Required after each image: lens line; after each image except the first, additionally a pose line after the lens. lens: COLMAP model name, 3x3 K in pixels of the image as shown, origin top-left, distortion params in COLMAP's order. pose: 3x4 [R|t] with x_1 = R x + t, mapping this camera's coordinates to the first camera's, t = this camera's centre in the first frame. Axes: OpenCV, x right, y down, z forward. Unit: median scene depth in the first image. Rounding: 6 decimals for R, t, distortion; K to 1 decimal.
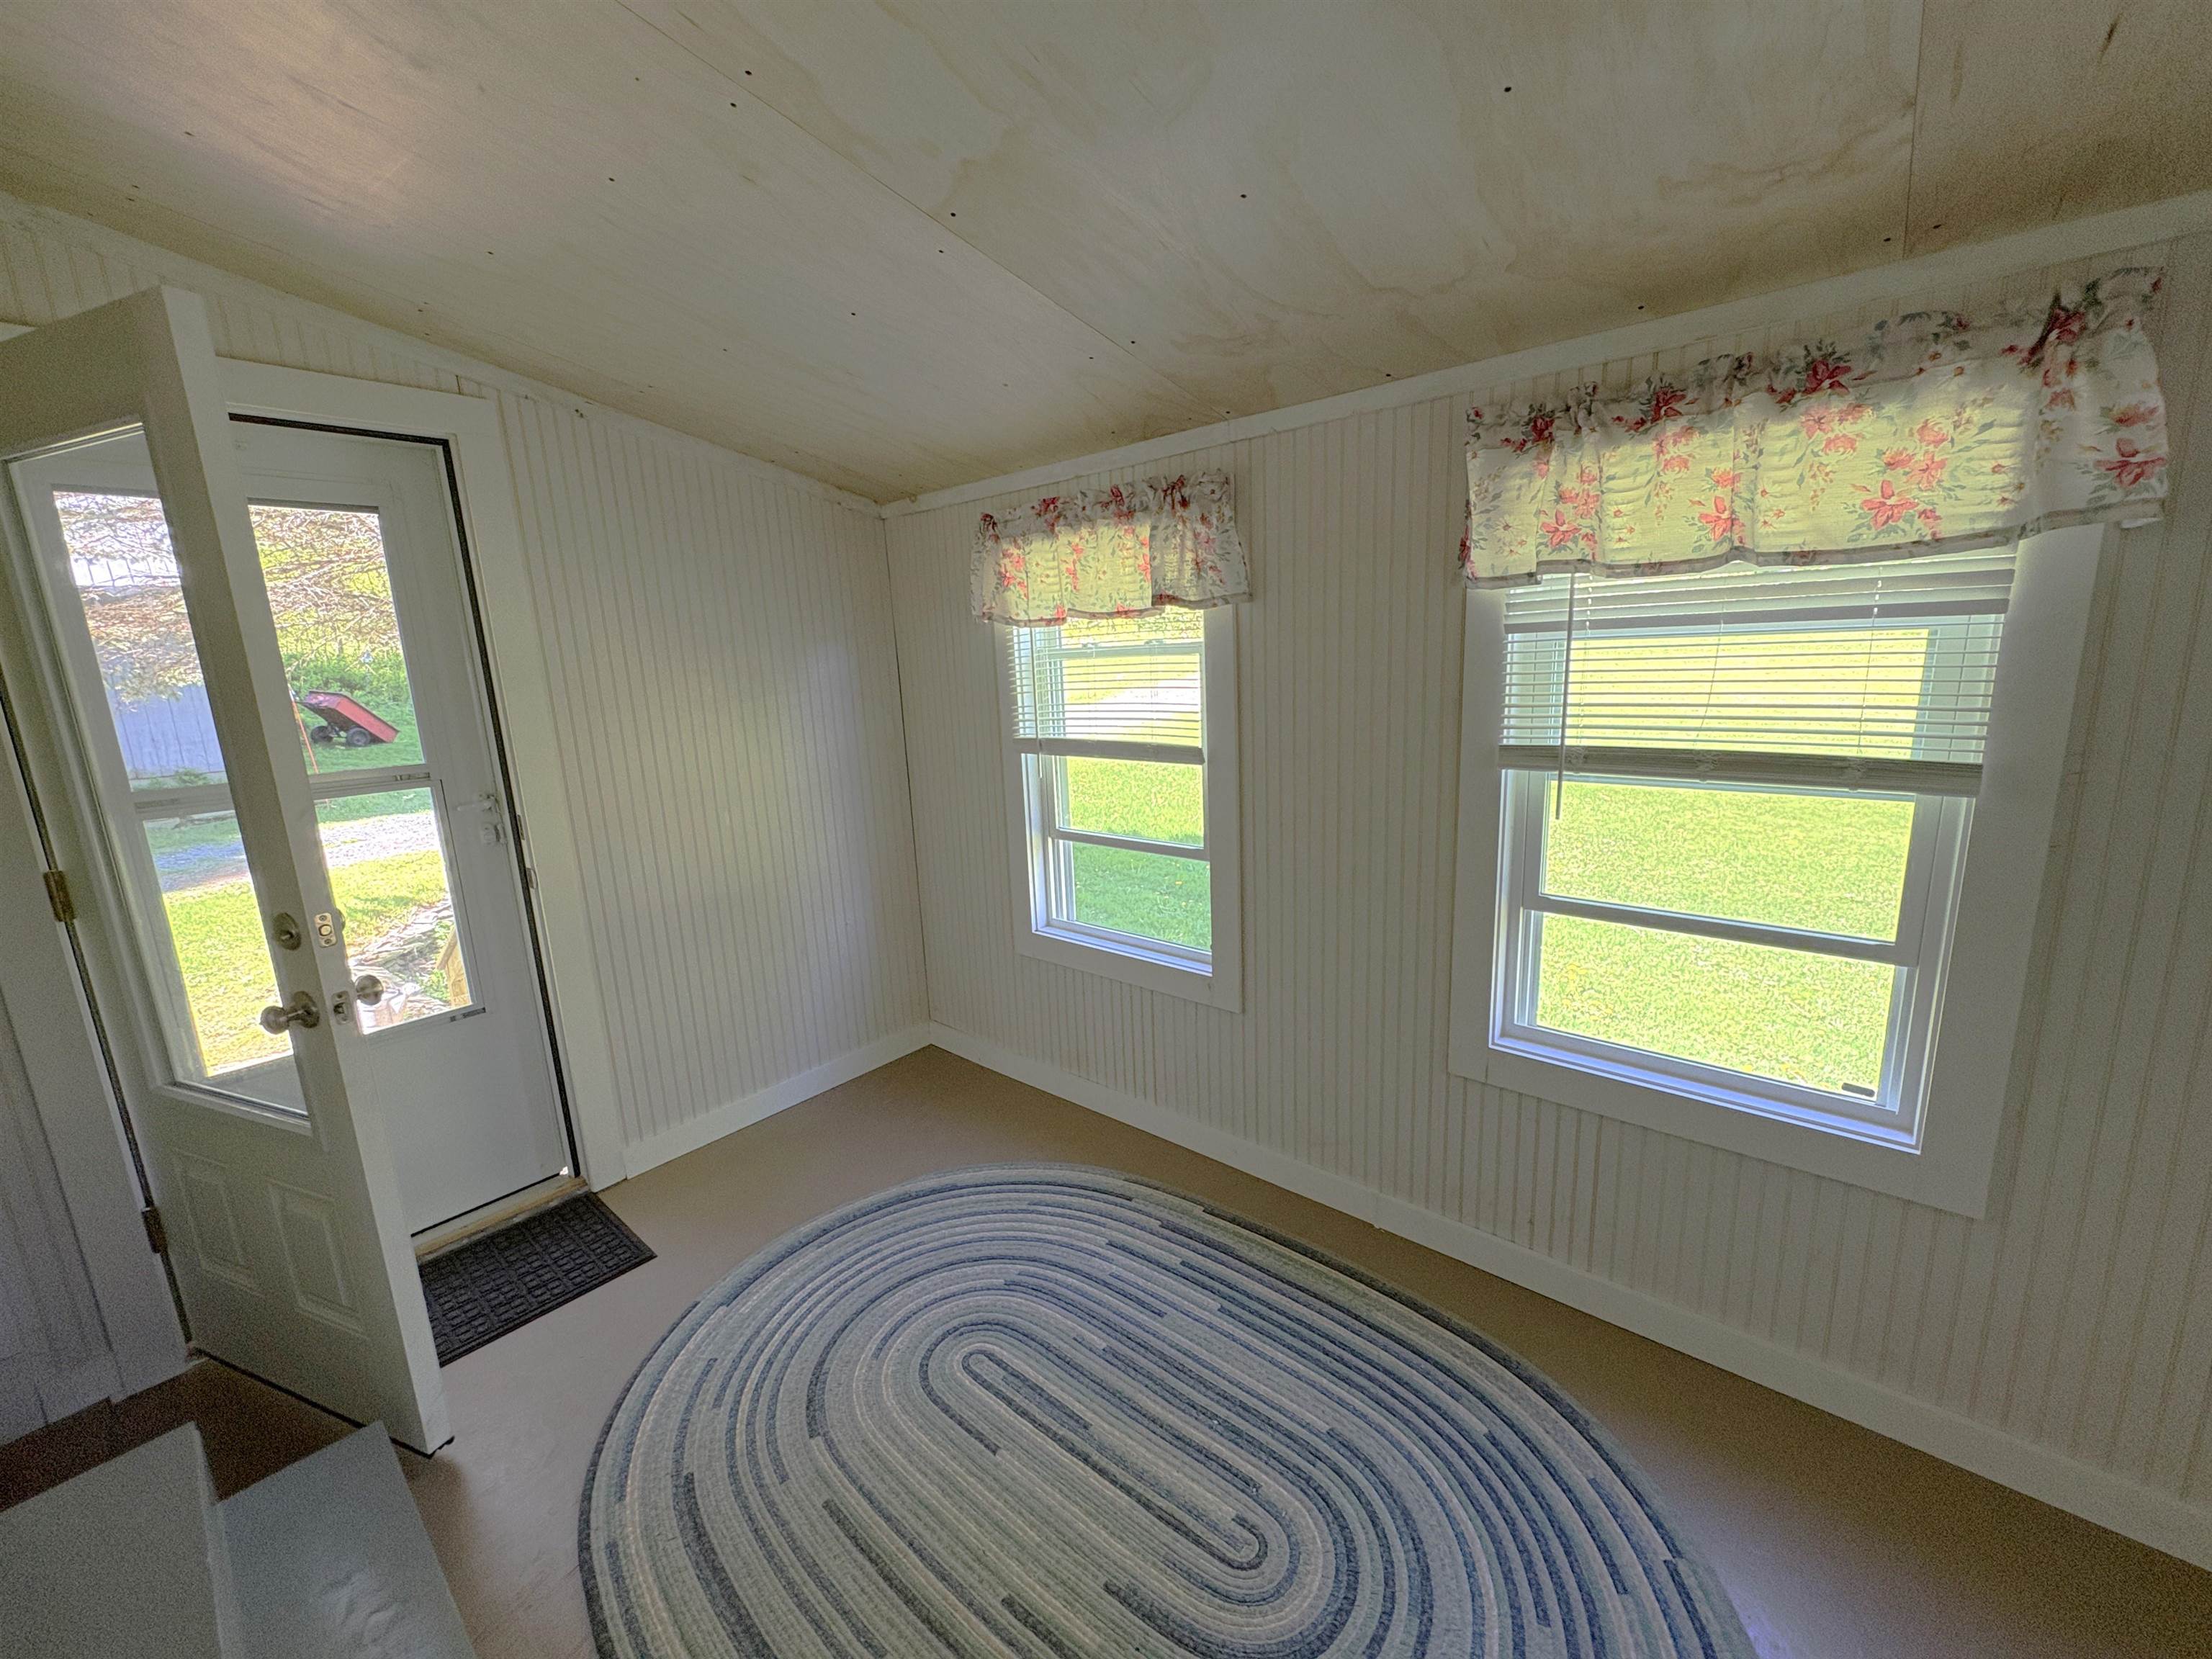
lens RADIAL K [[877.7, 0, 1106.0], [0, 877.7, 829.5], [0, 0, 1]] dist [0.000287, 0.000342]
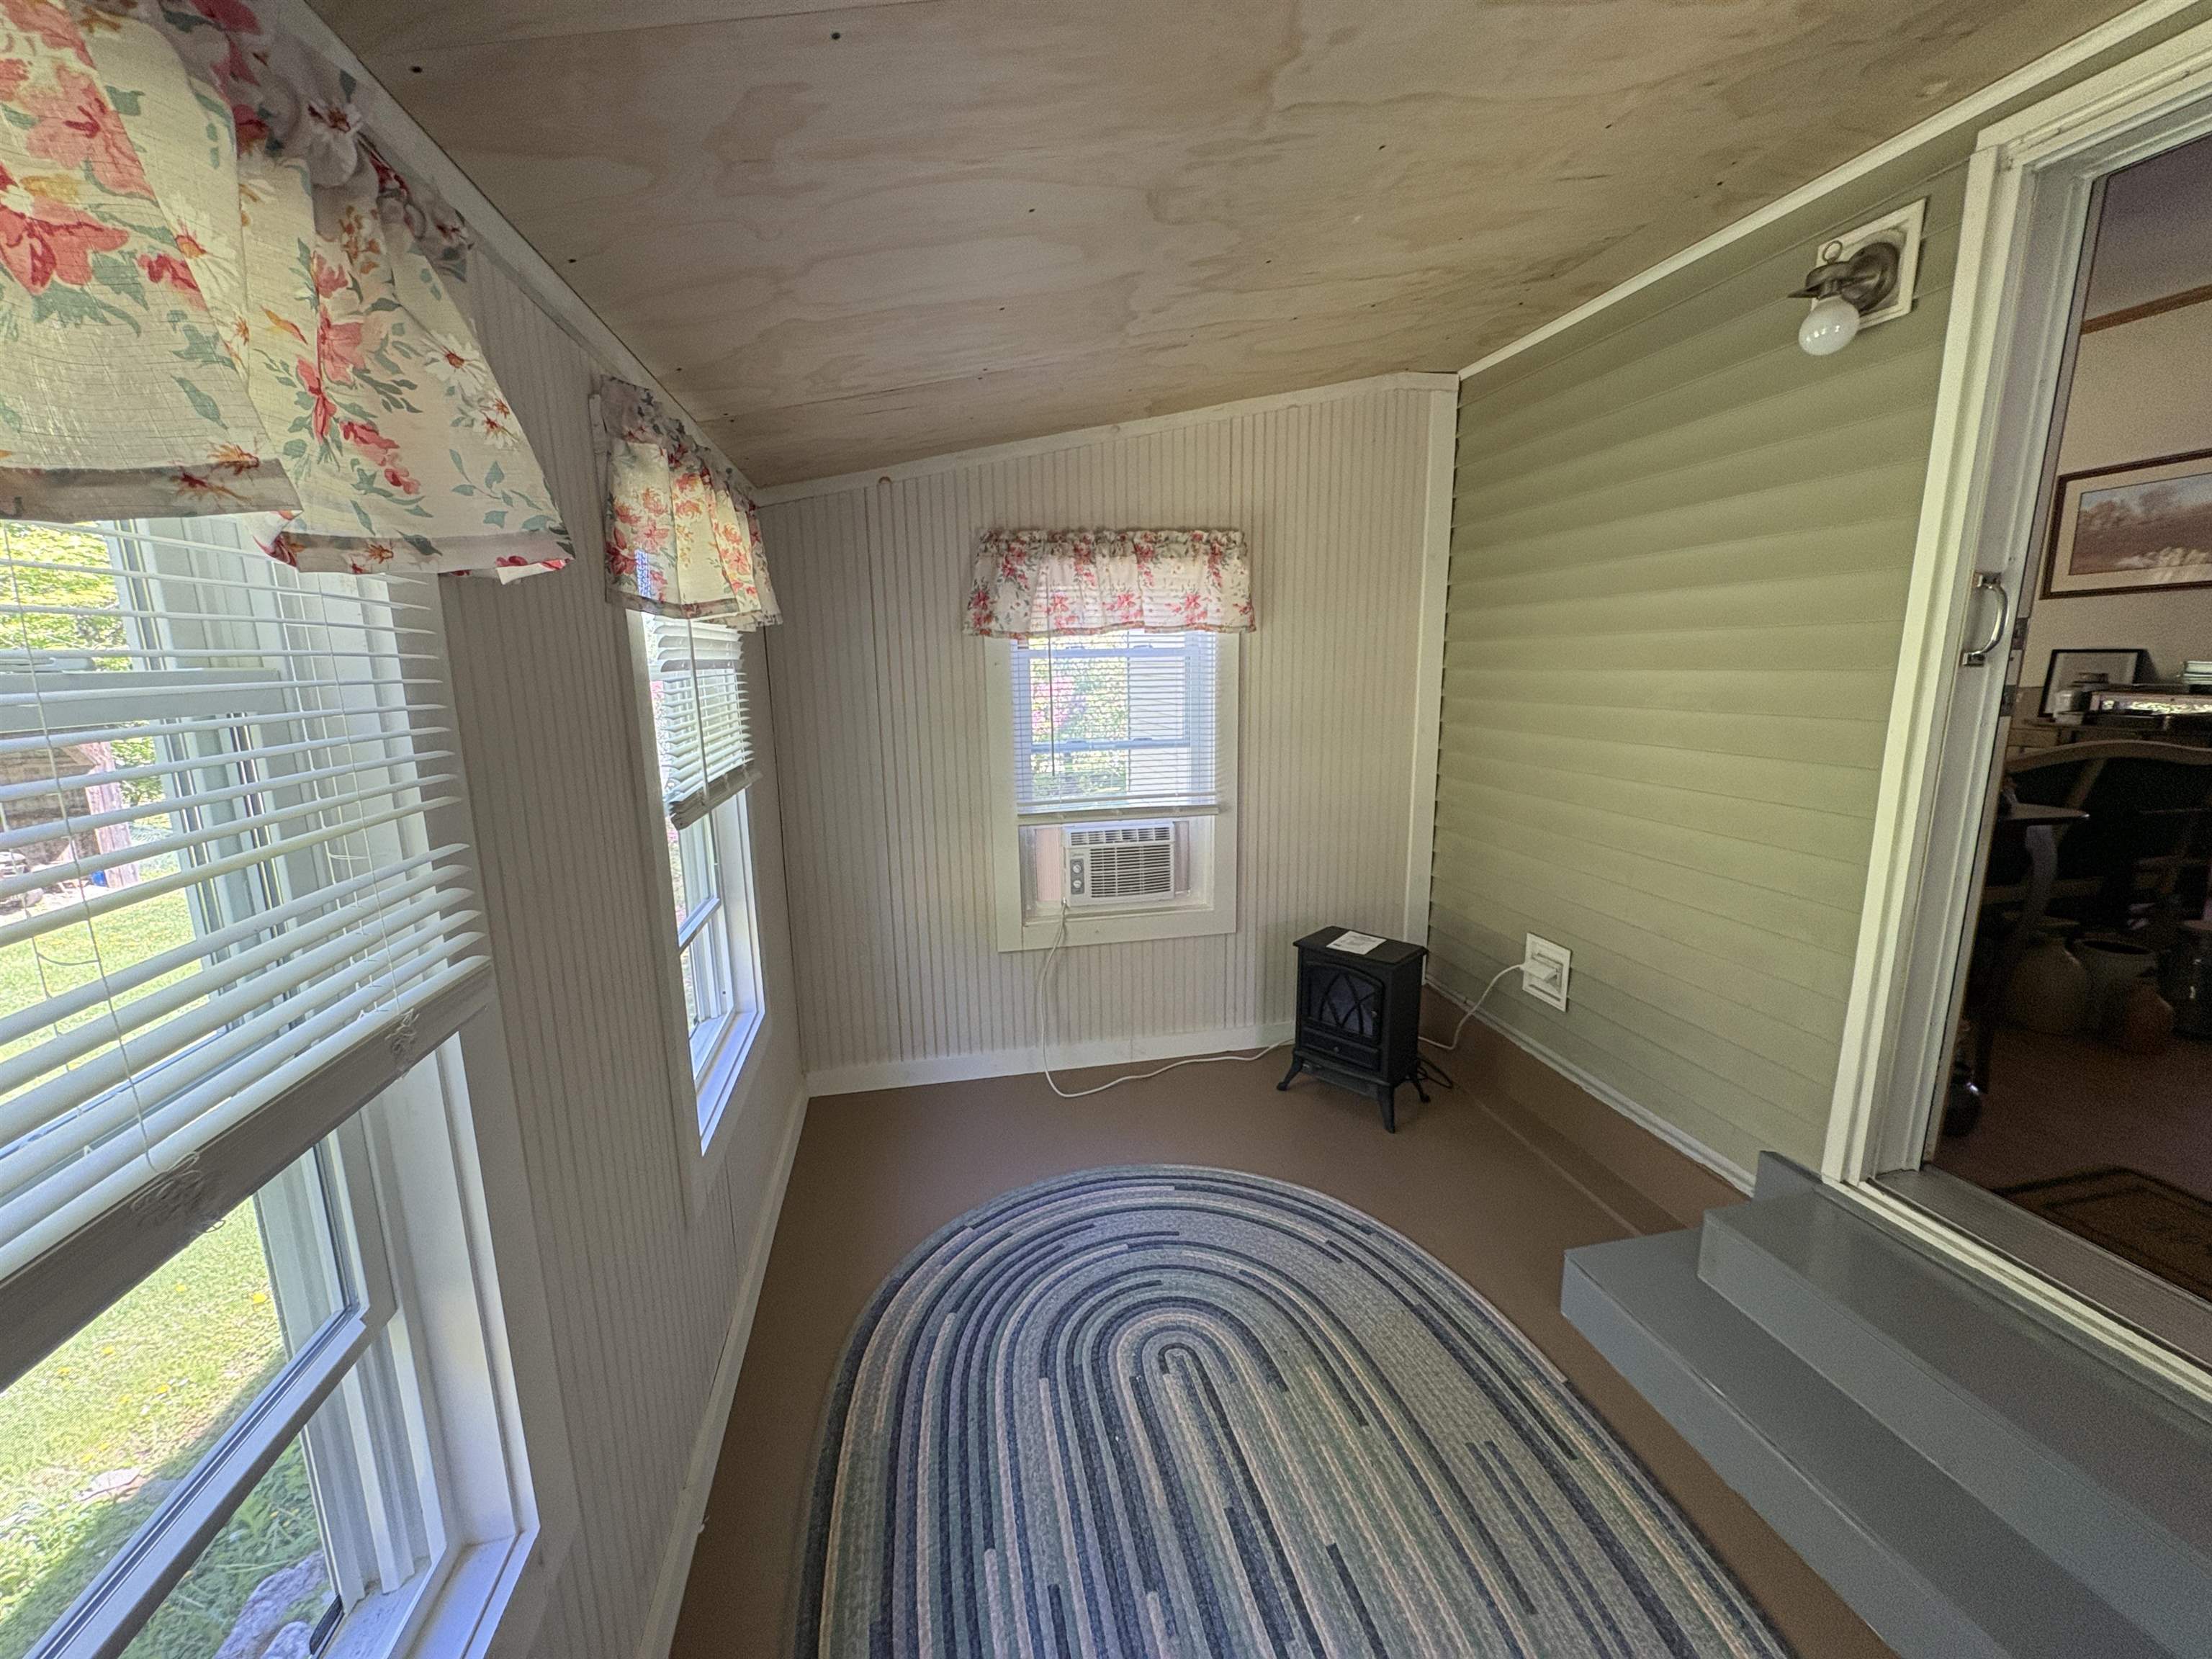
lens RADIAL K [[877.7, 0, 1106.0], [0, 877.7, 829.5], [0, 0, 1]] dist [0.000287, 0.000342]
pose [[-0.793759, -0.065686, 0.604675, -0.419955], [0.167003, 0.932406, 0.320513, -0.291248], [-0.584857, 0.355392, -0.729136, 1.472568]]
